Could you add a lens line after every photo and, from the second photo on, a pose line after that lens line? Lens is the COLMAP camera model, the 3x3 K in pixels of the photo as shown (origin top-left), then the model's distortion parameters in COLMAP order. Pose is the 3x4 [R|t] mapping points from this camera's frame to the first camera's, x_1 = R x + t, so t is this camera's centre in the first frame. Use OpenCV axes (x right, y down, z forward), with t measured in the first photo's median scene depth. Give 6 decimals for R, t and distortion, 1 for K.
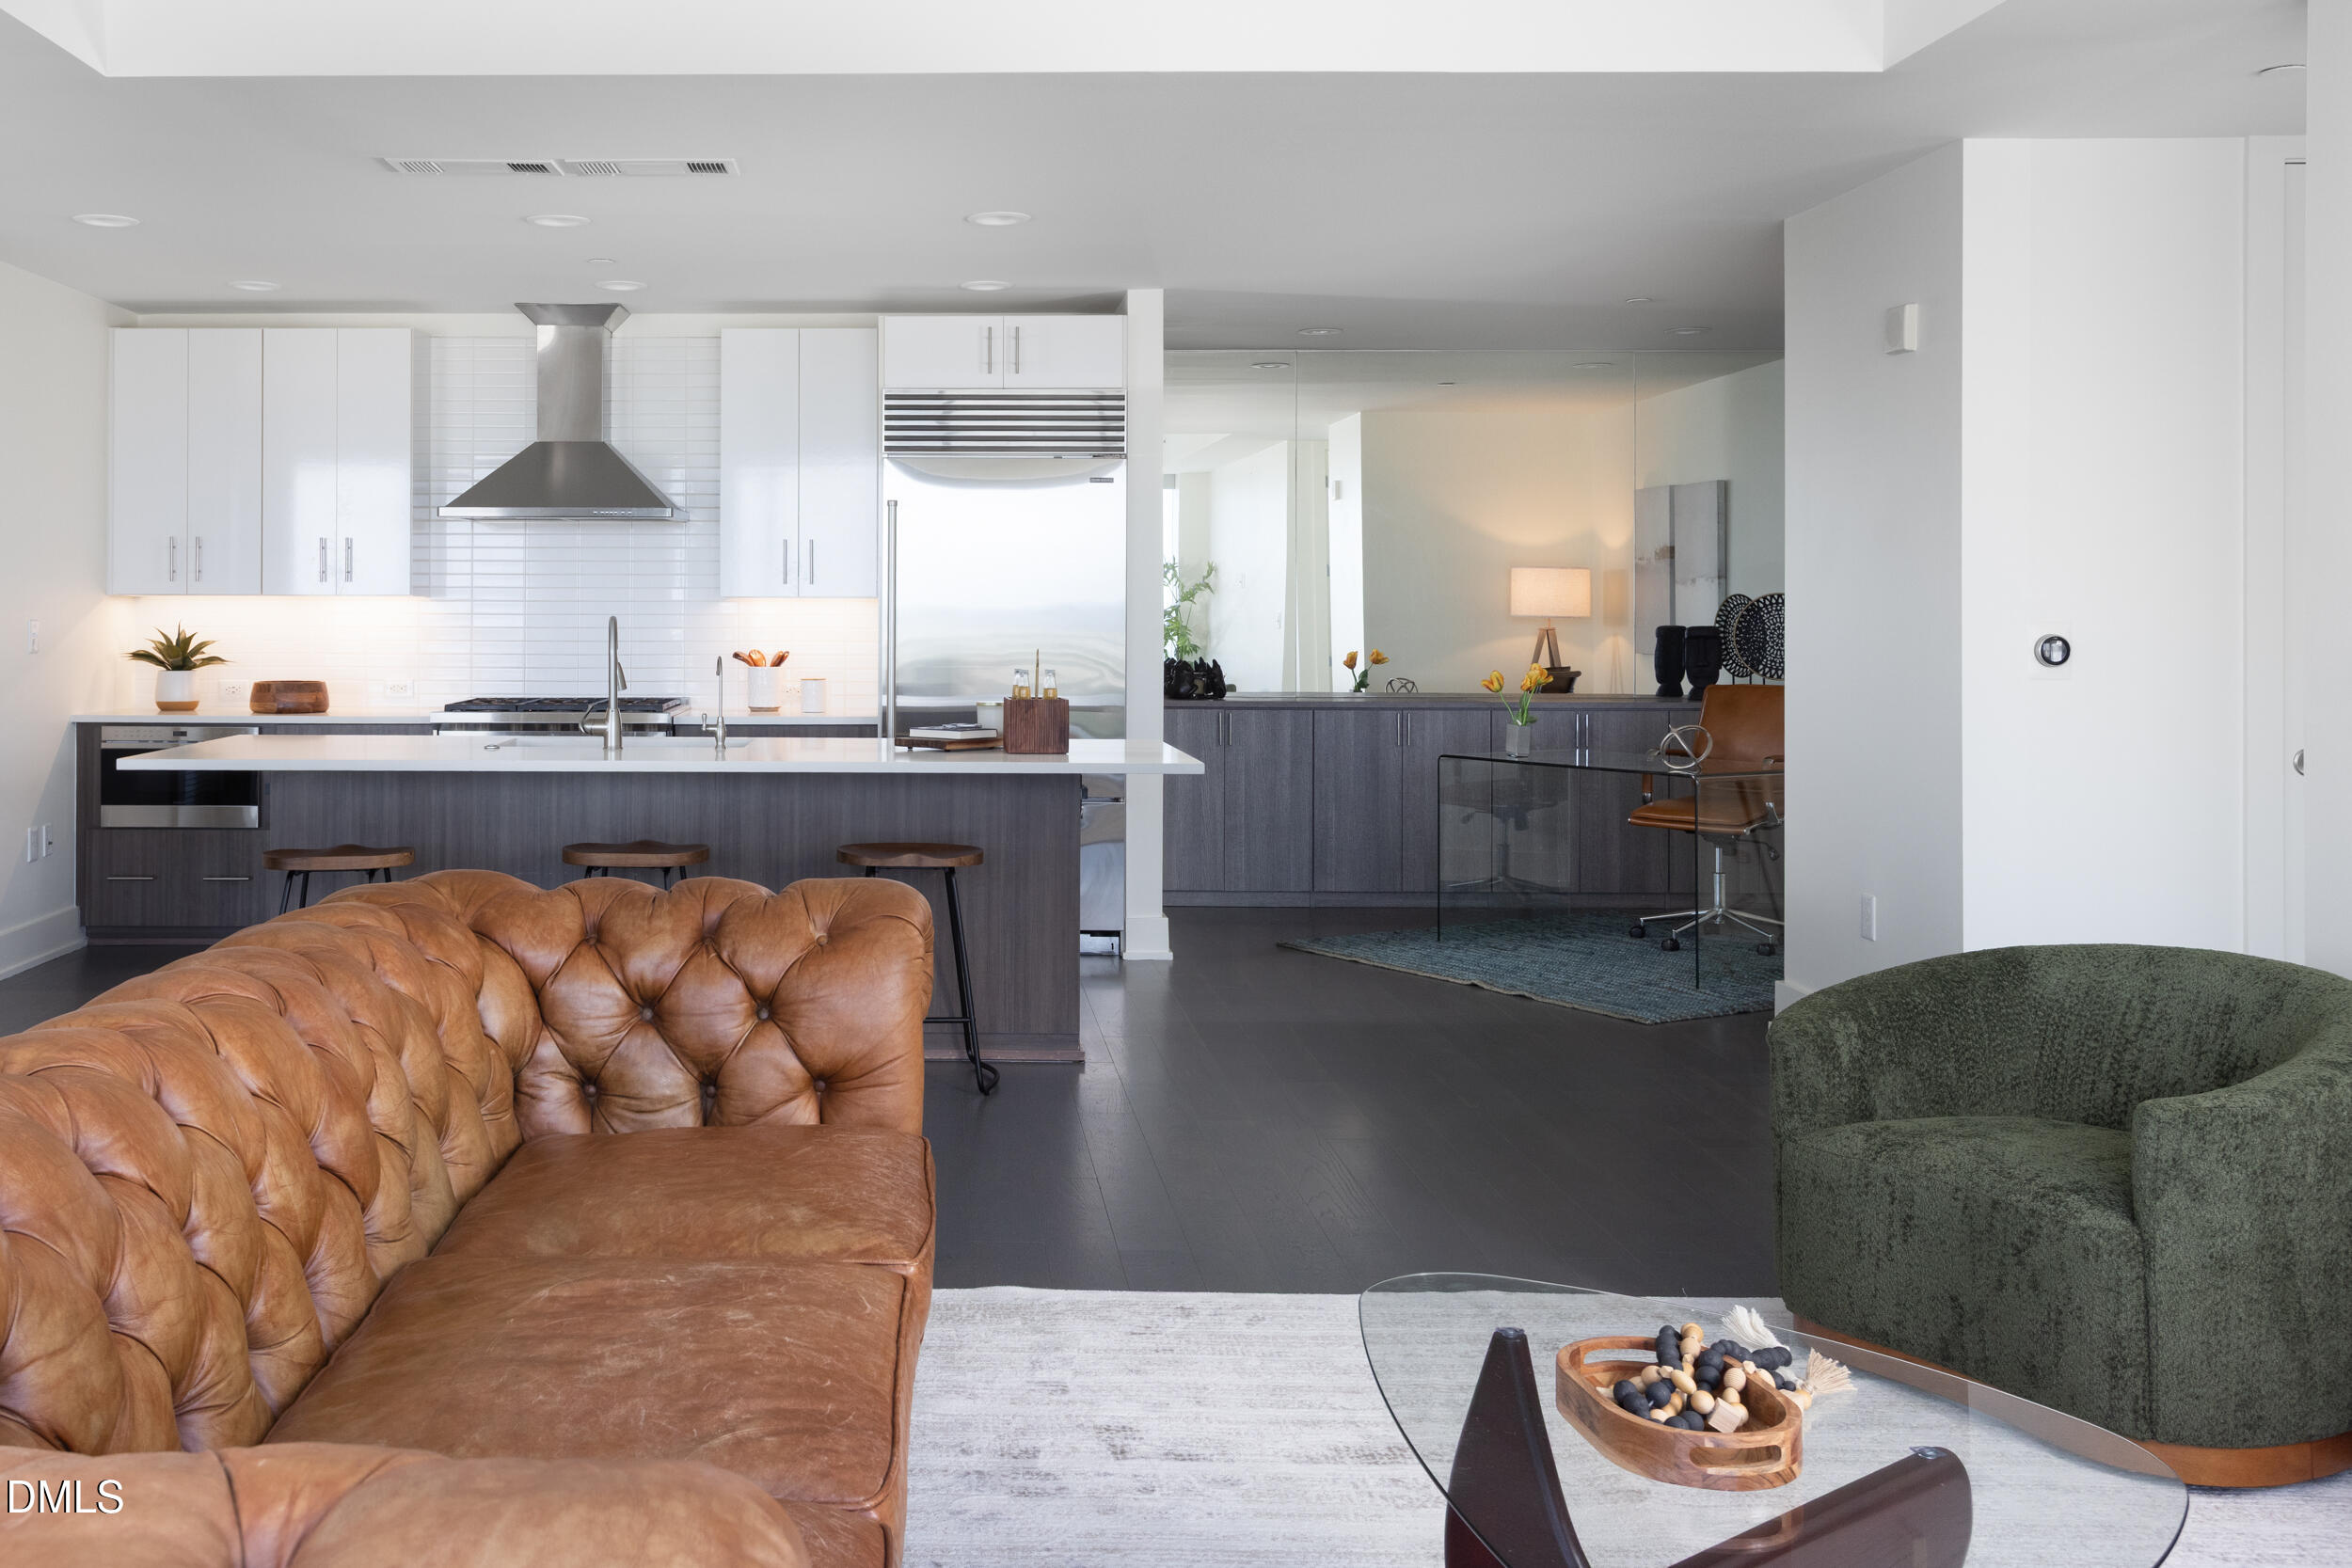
lens RADIAL K [[2204.3, 0, 982.5], [0, 2204.3, 580.7], [0, 0, 1]] dist [-0.006600, 0.000000]
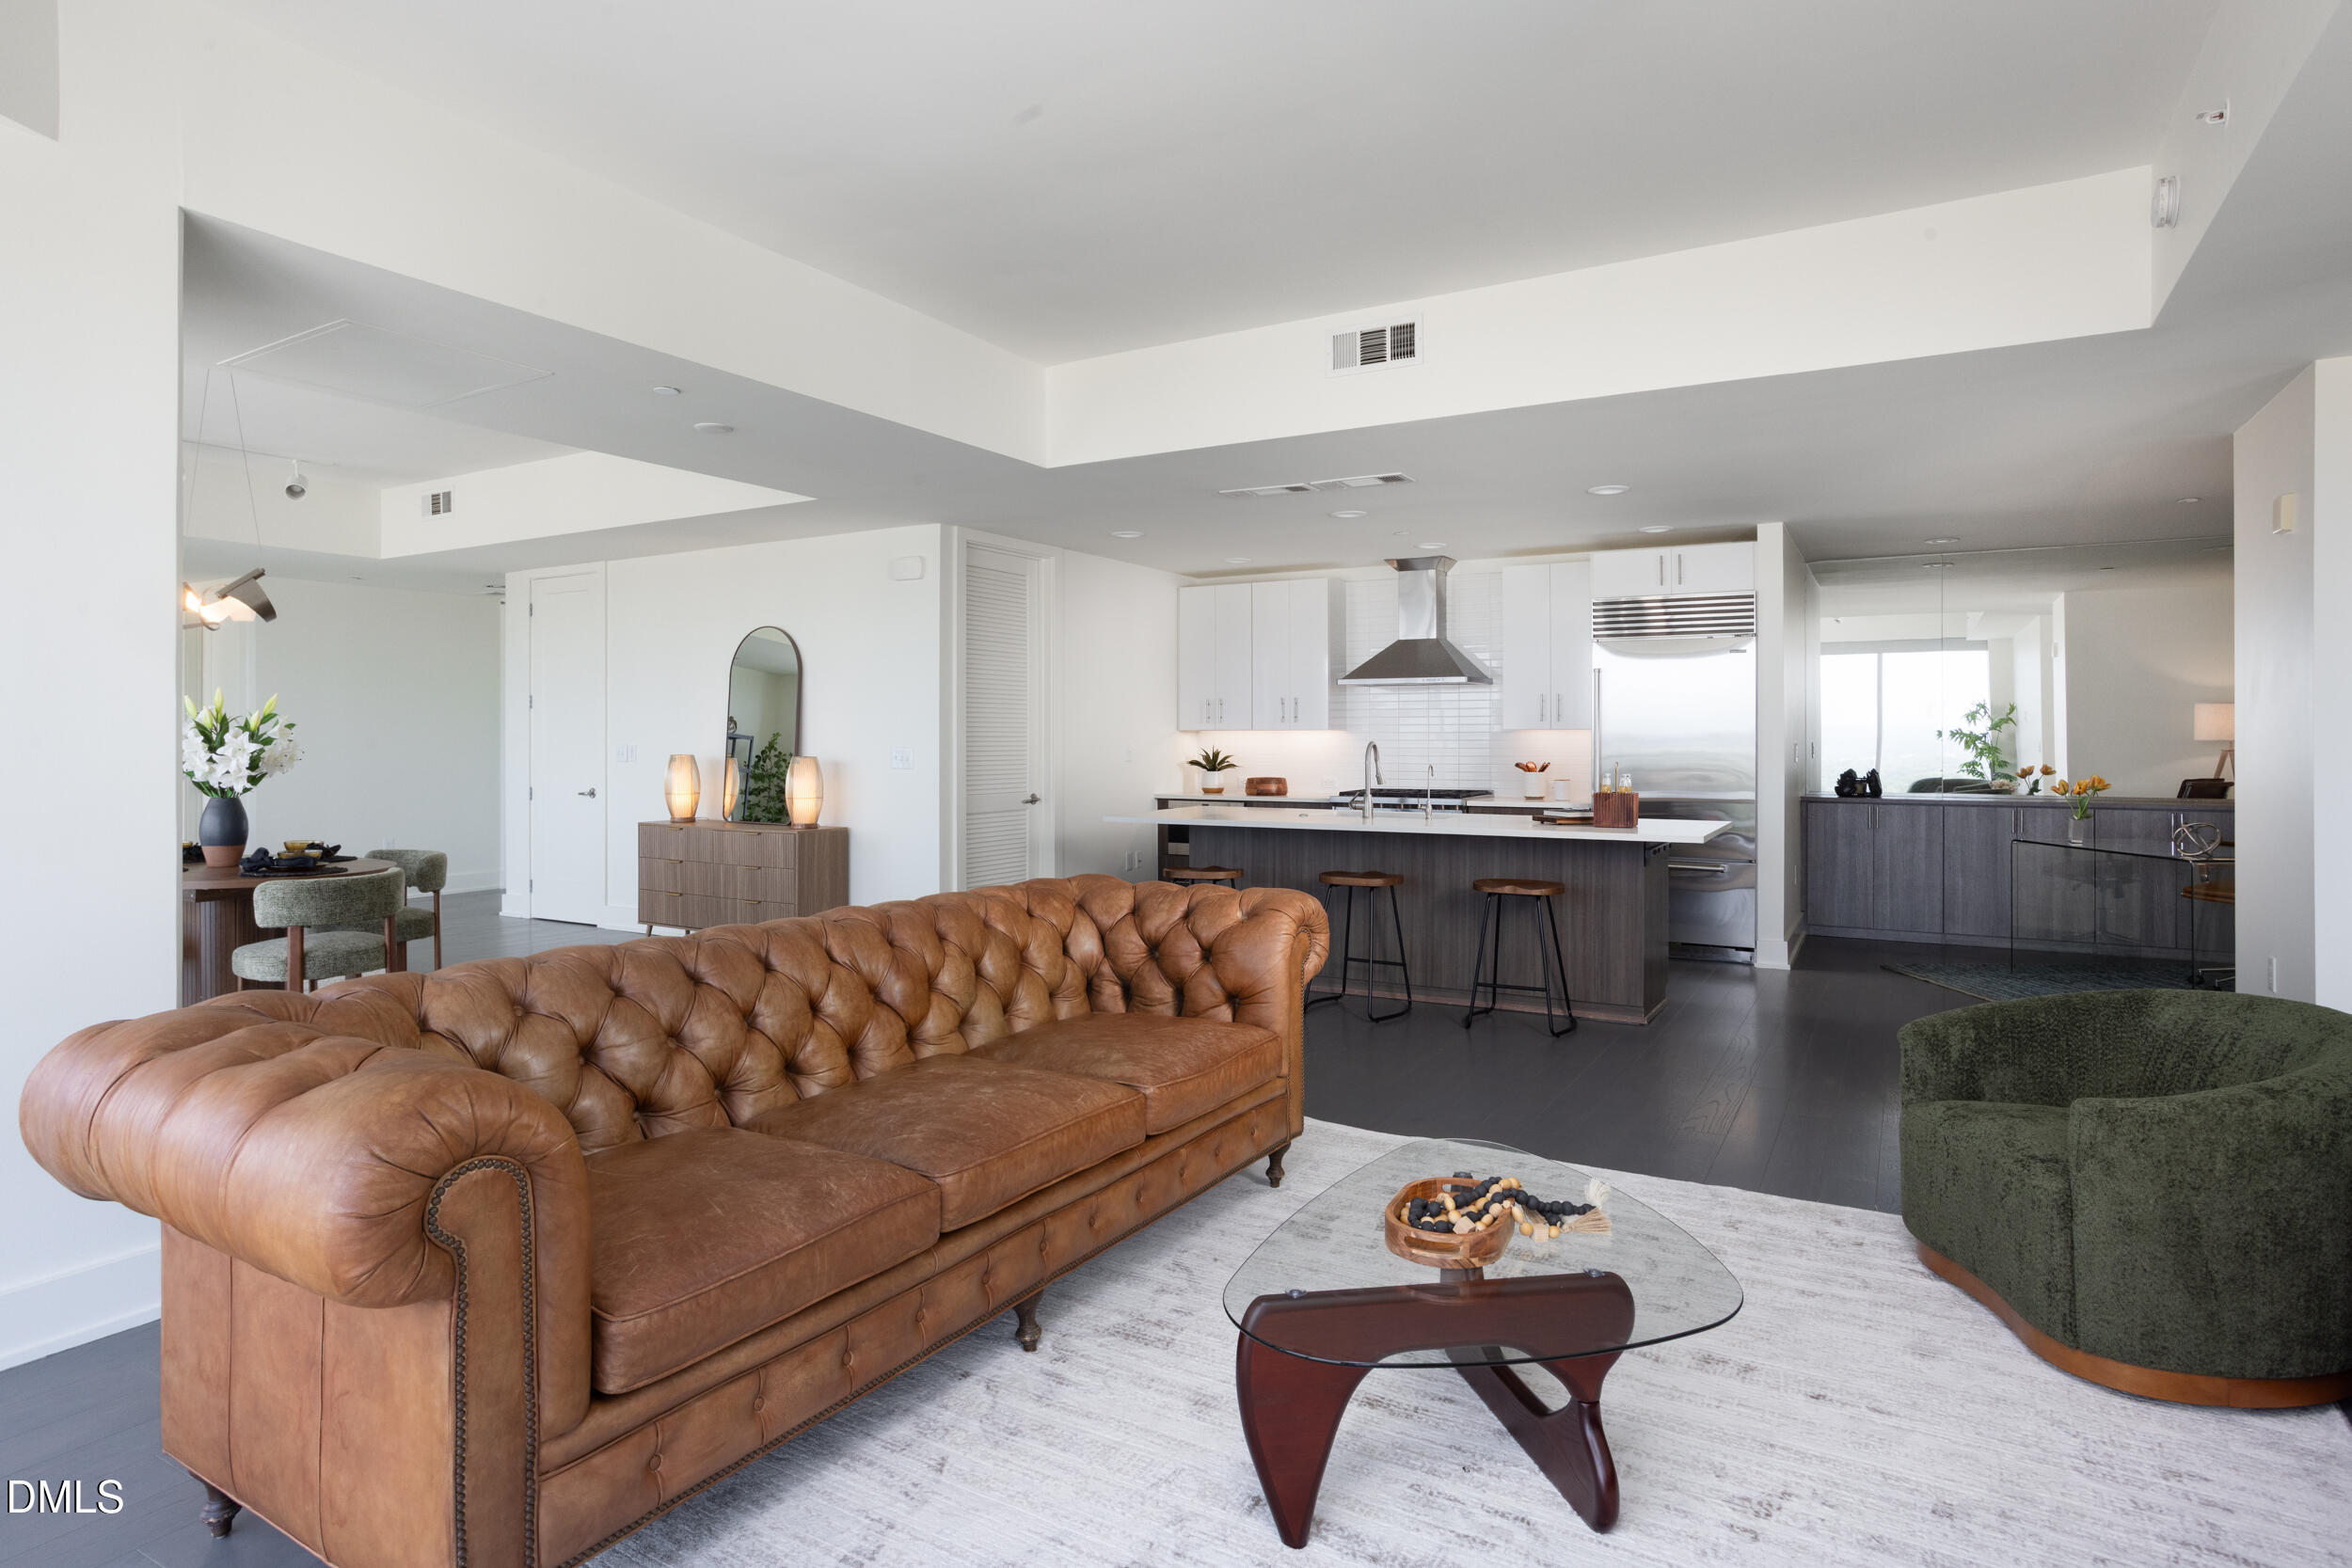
lens RADIAL K [[1334.1, 0, 1162.3], [0, 1334.1, 742.2], [0, 0, 1]] dist [-0.022062, 0.007300]
pose [[0.868817, -0.001661, -0.495131, 0.209177], [0.009891, 0.999853, 0.014002, 0.000492], [0.495035, -0.017062, 0.868705, 0.010572]]
